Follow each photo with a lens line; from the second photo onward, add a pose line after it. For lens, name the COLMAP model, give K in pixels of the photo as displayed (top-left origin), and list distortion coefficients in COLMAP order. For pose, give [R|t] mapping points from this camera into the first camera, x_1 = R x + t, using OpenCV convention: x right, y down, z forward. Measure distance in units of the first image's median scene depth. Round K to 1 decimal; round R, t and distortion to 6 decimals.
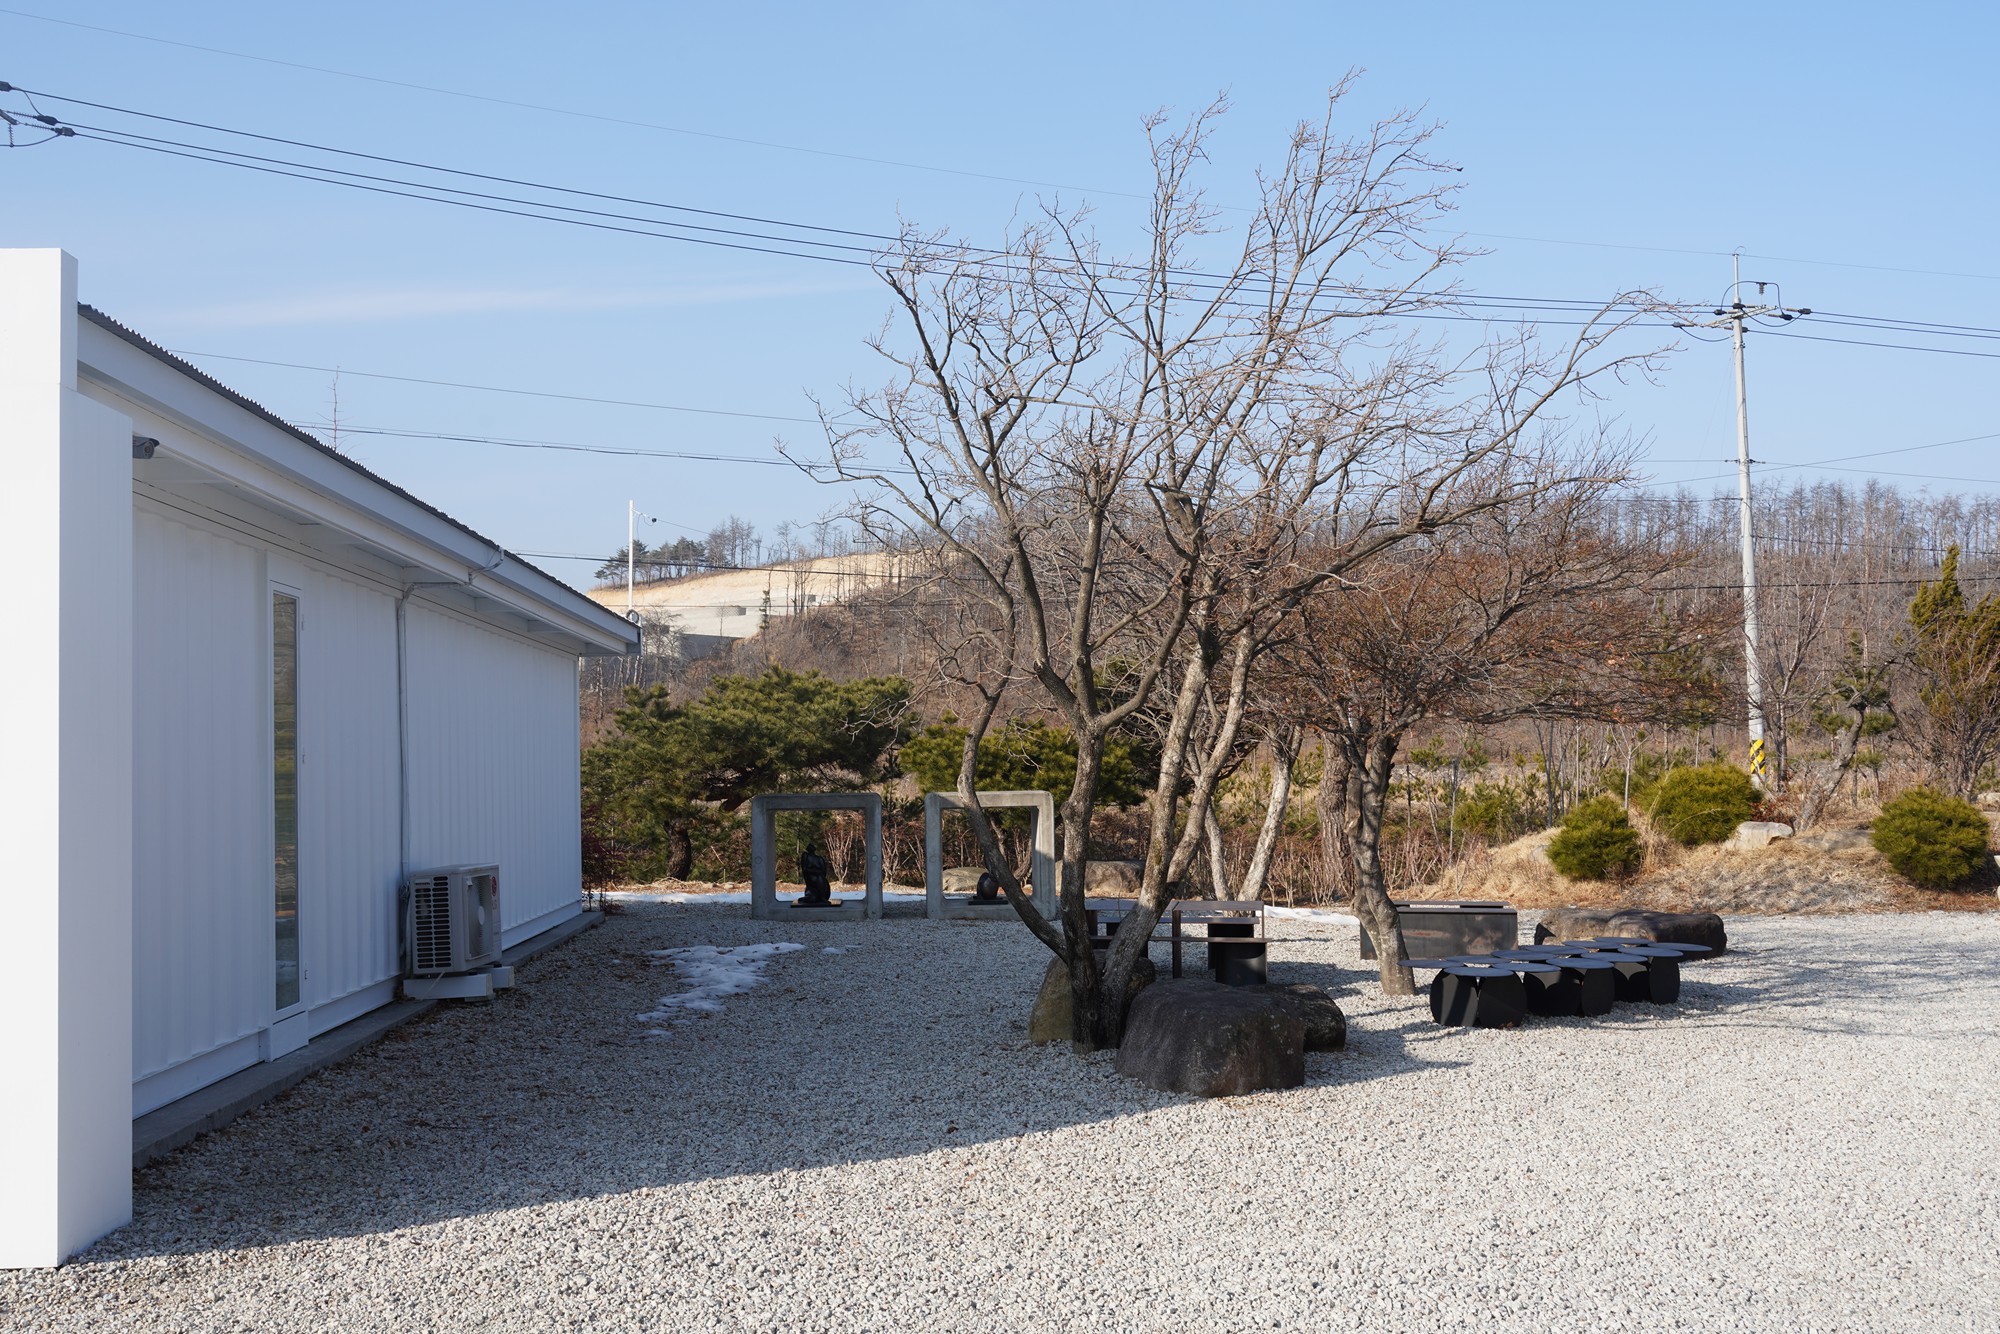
lens RADIAL K [[1837.5, 0, 1004.9], [0, 1837.5, 662.7], [0, 0, 1]] dist [-0.003316, 0.000000]
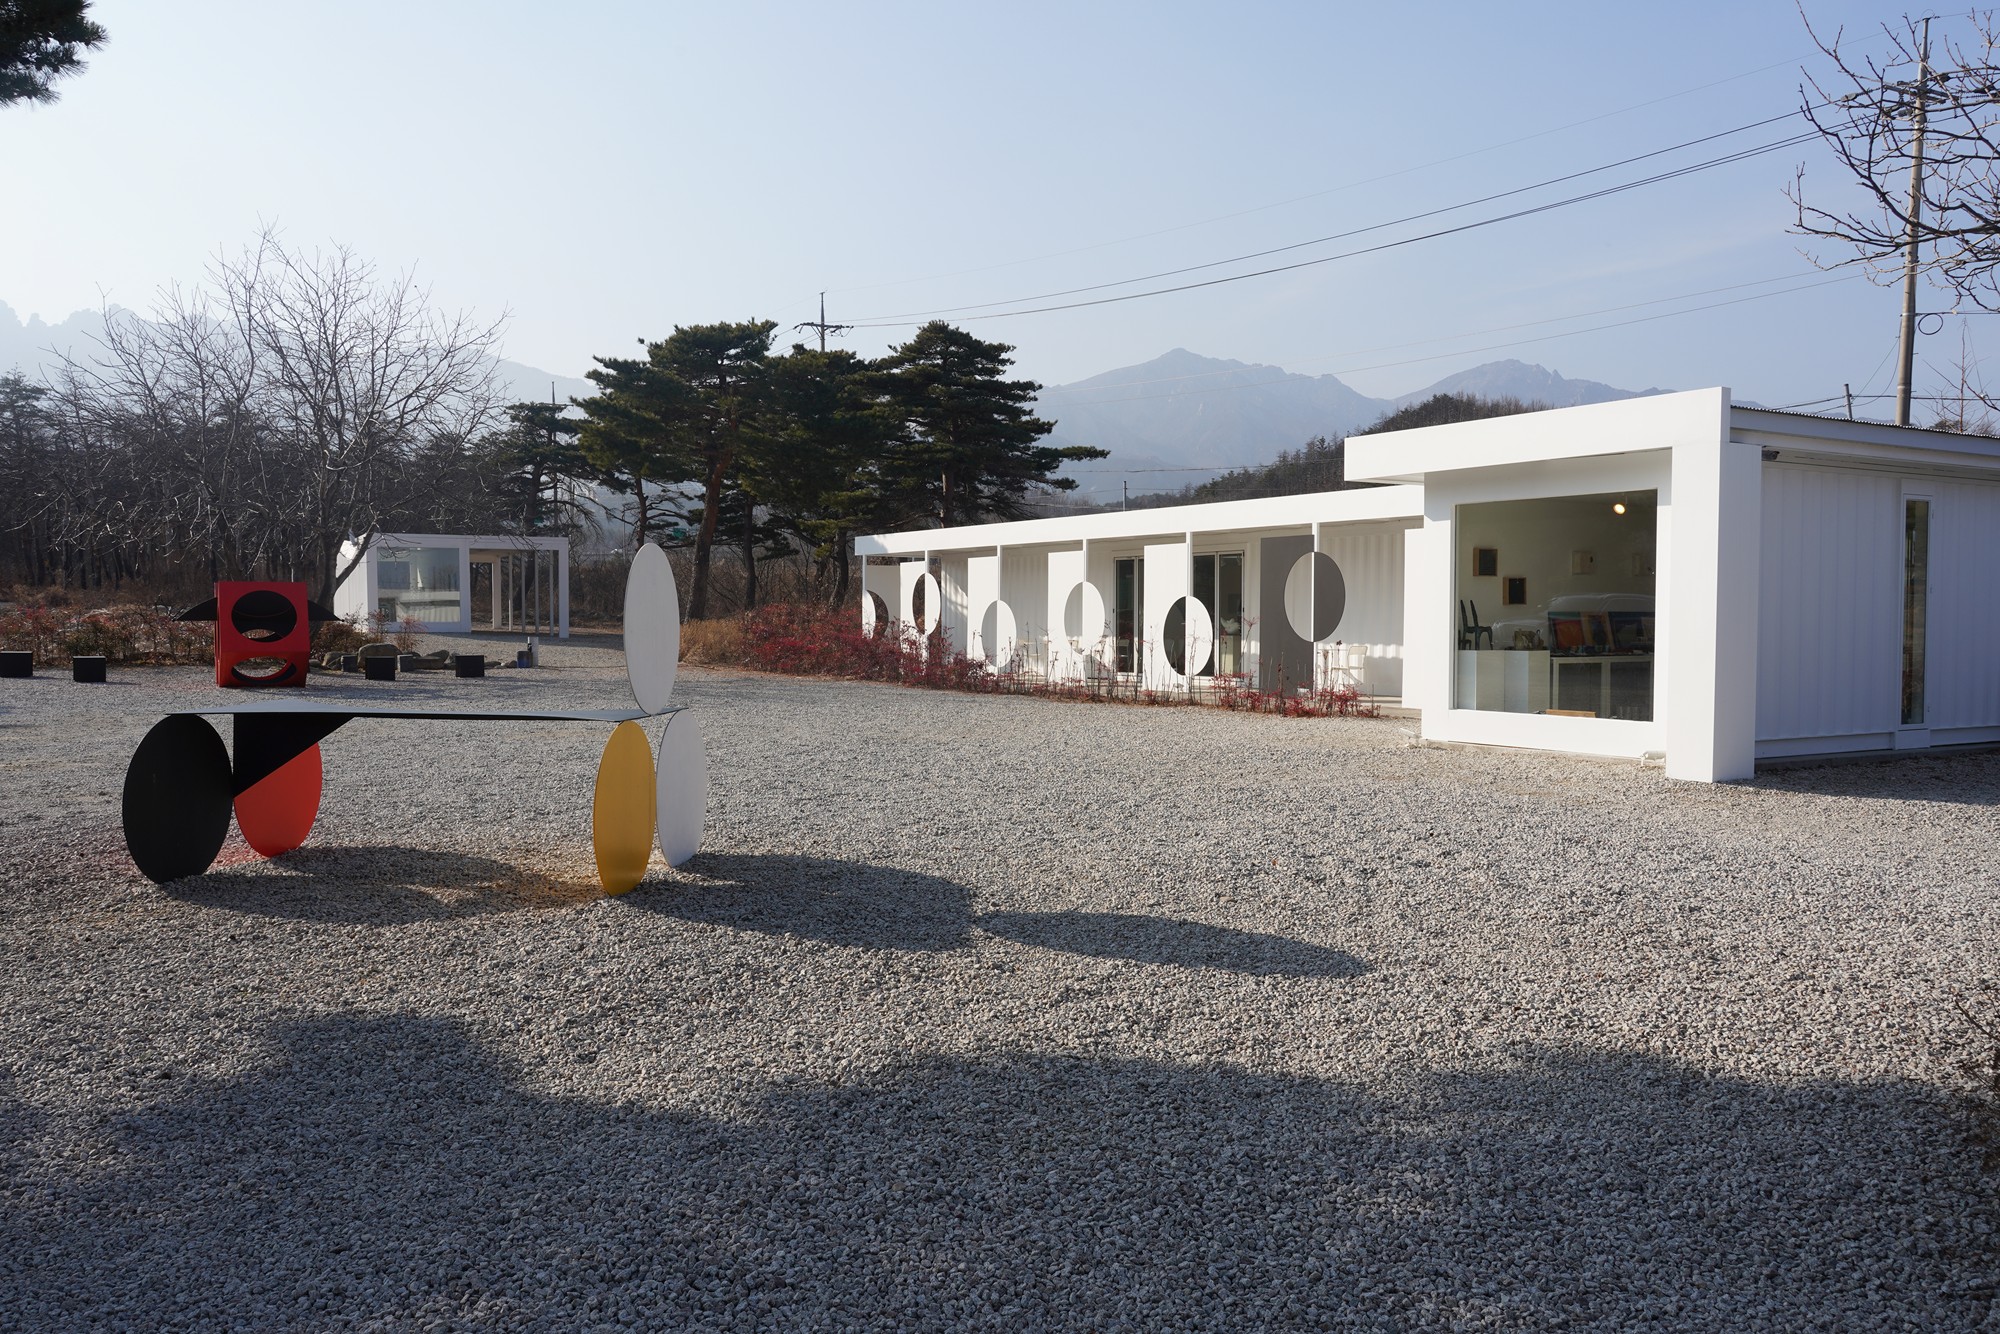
lens RADIAL K [[1586.6, 0, 1000.2], [0, 1586.6, 669.6], [0, 0, 1]] dist [0.003551, 0.002758]
pose [[0.464319, 0.056407, -0.883870, 0.018917], [0.037778, 0.995800, 0.083396, -0.001143], [0.884862, -0.072114, 0.460238, -0.017549]]
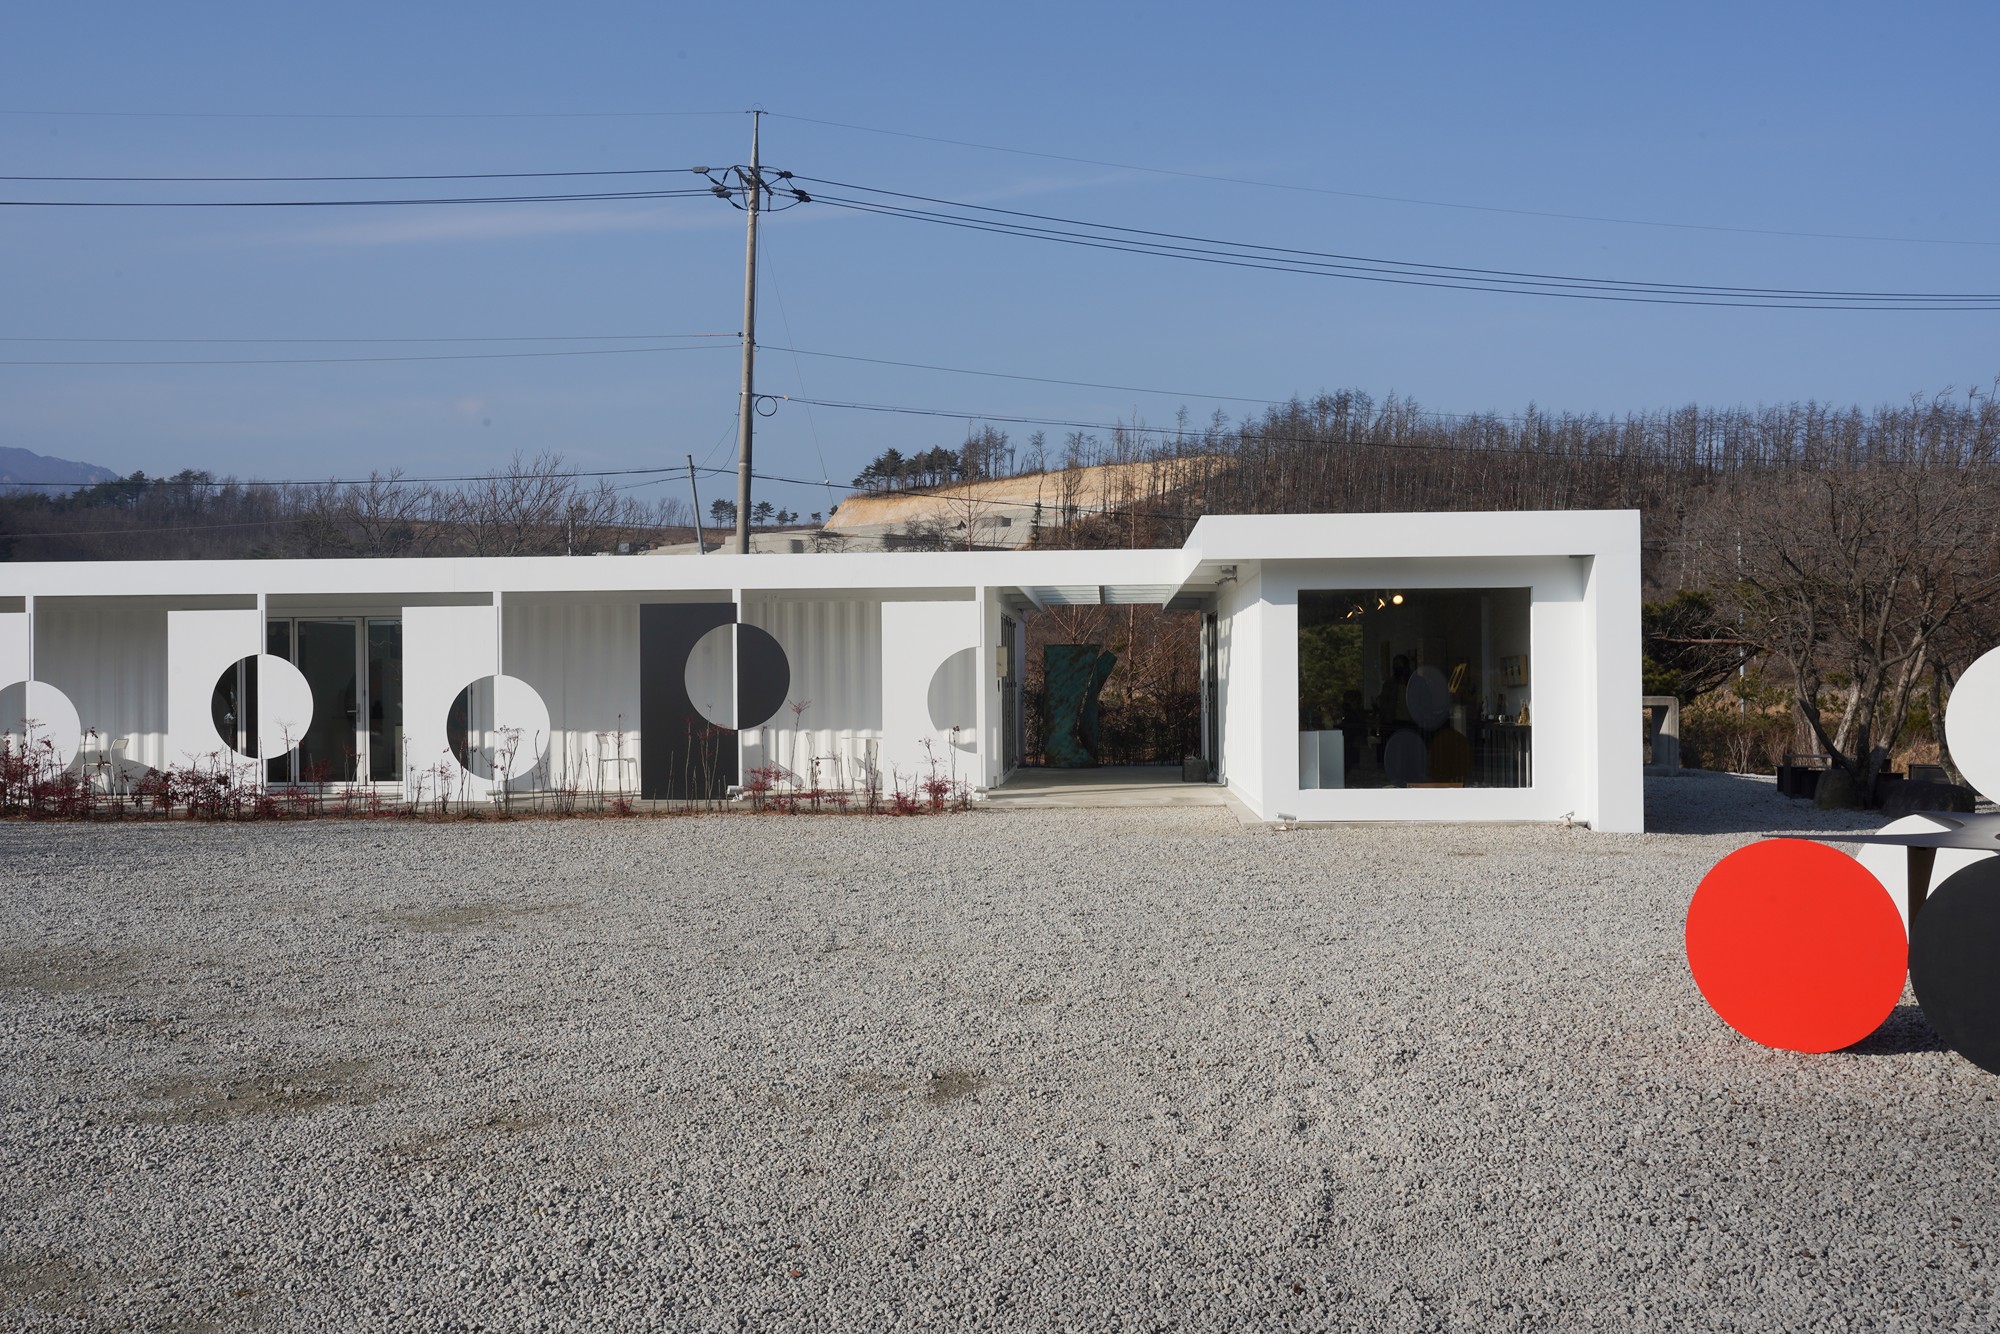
lens RADIAL K [[1916.9, 0, 993.5], [0, 1916.9, 667.3], [0, 0, 1]] dist [-0.004204, 0.000000]
pose [[0.993361, 0.016701, -0.113824, -0.023558], [-0.010827, 0.998587, 0.052024, -0.002253], [0.114532, -0.050447, 0.992138, -0.045461]]
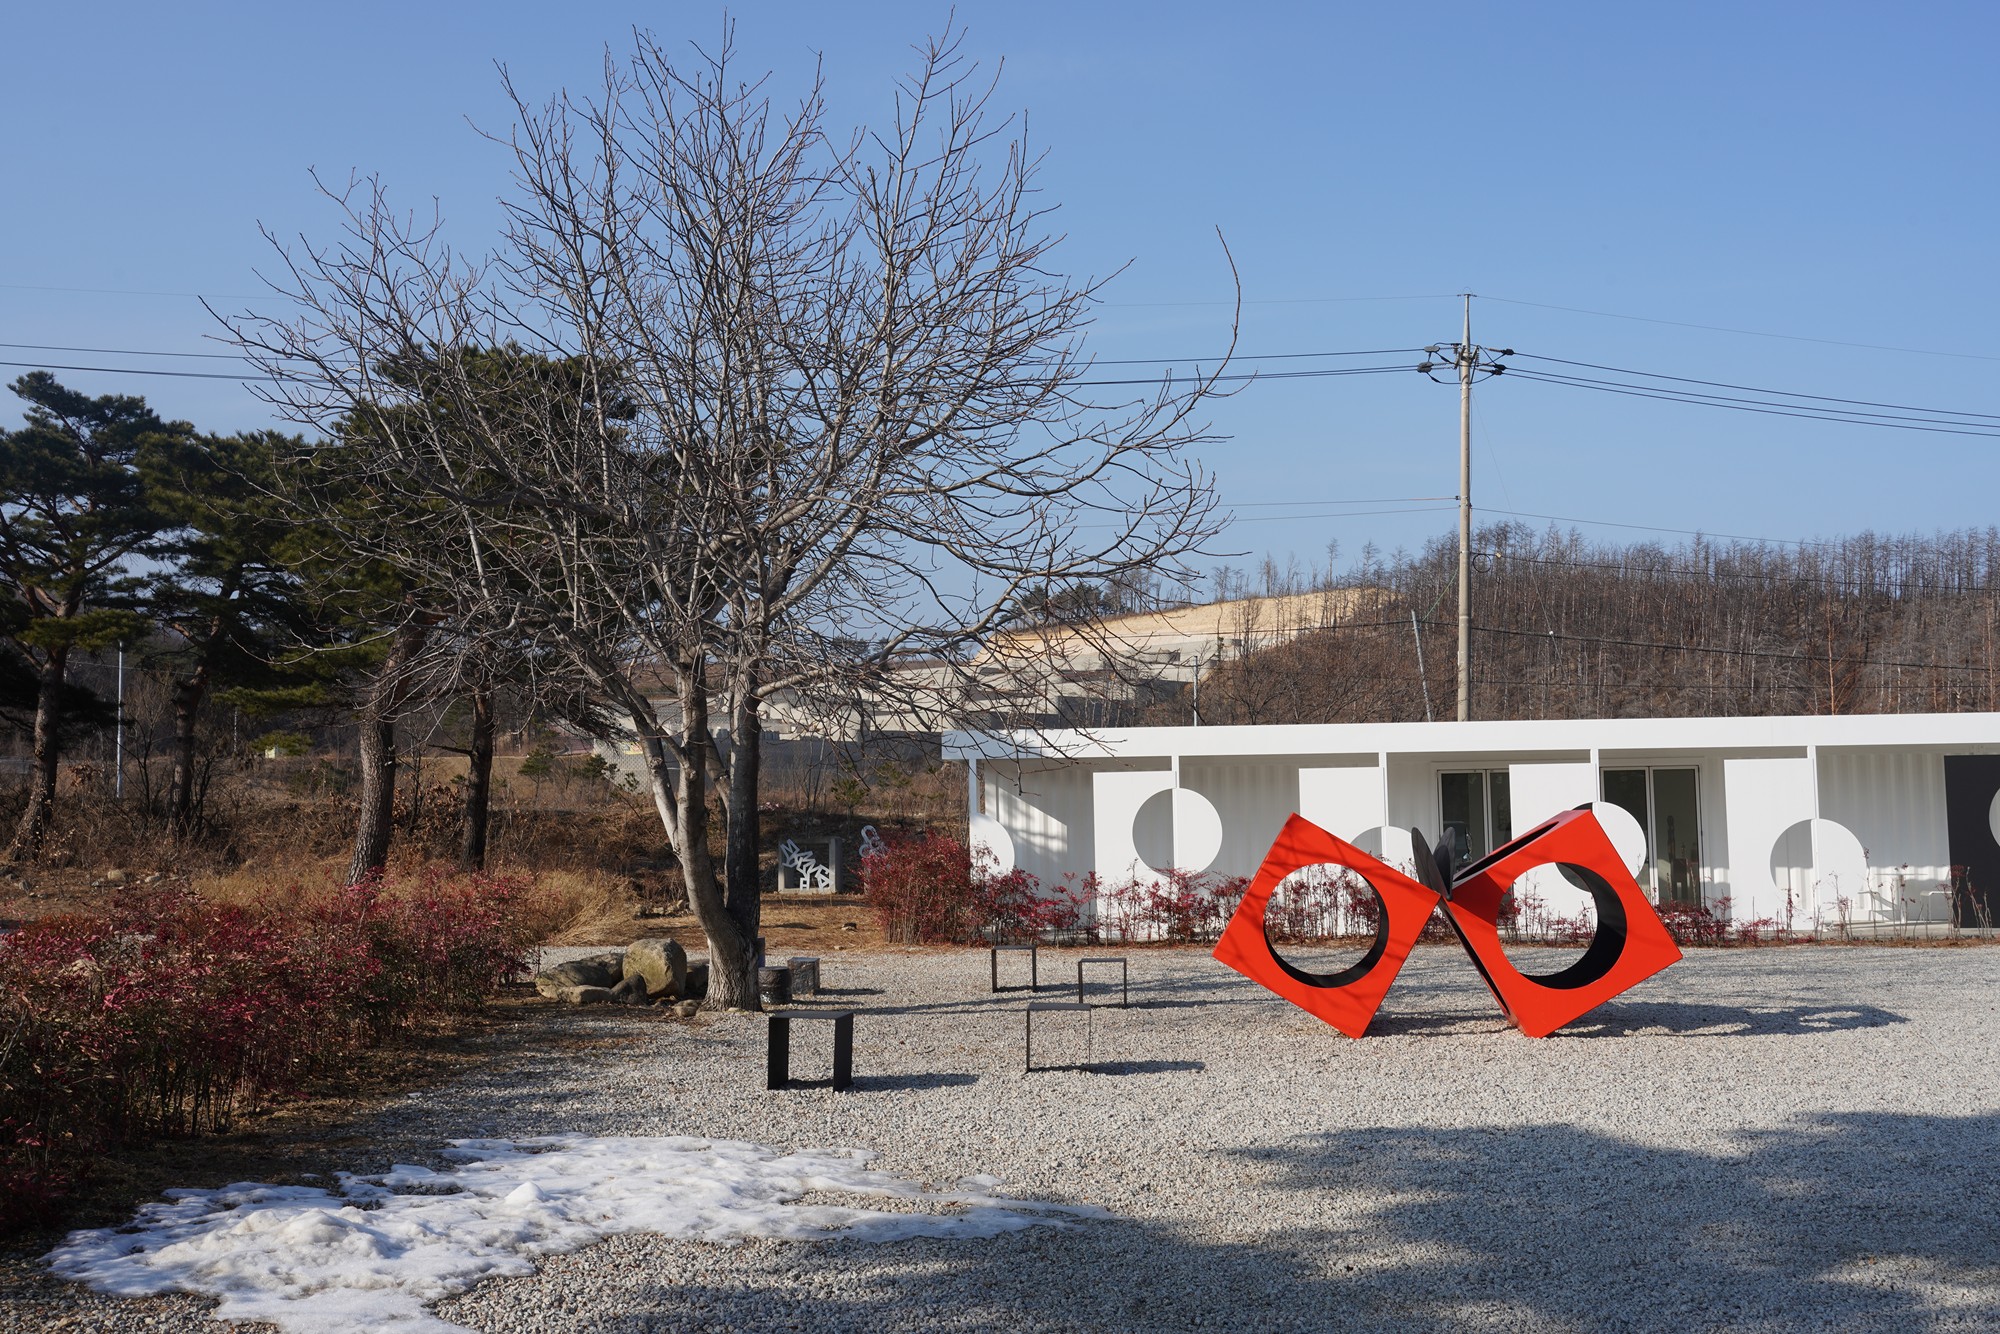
lens RADIAL K [[1916.9, 0, 1003.1], [0, 1916.9, 661.8], [0, 0, 1]] dist [-0.004204, 0.000000]
pose [[0.985649, -0.000395, -0.168810, -0.076135], [-0.003034, 0.999794, -0.020057, -0.003094], [0.168783, 0.020281, 0.985445, -0.065558]]
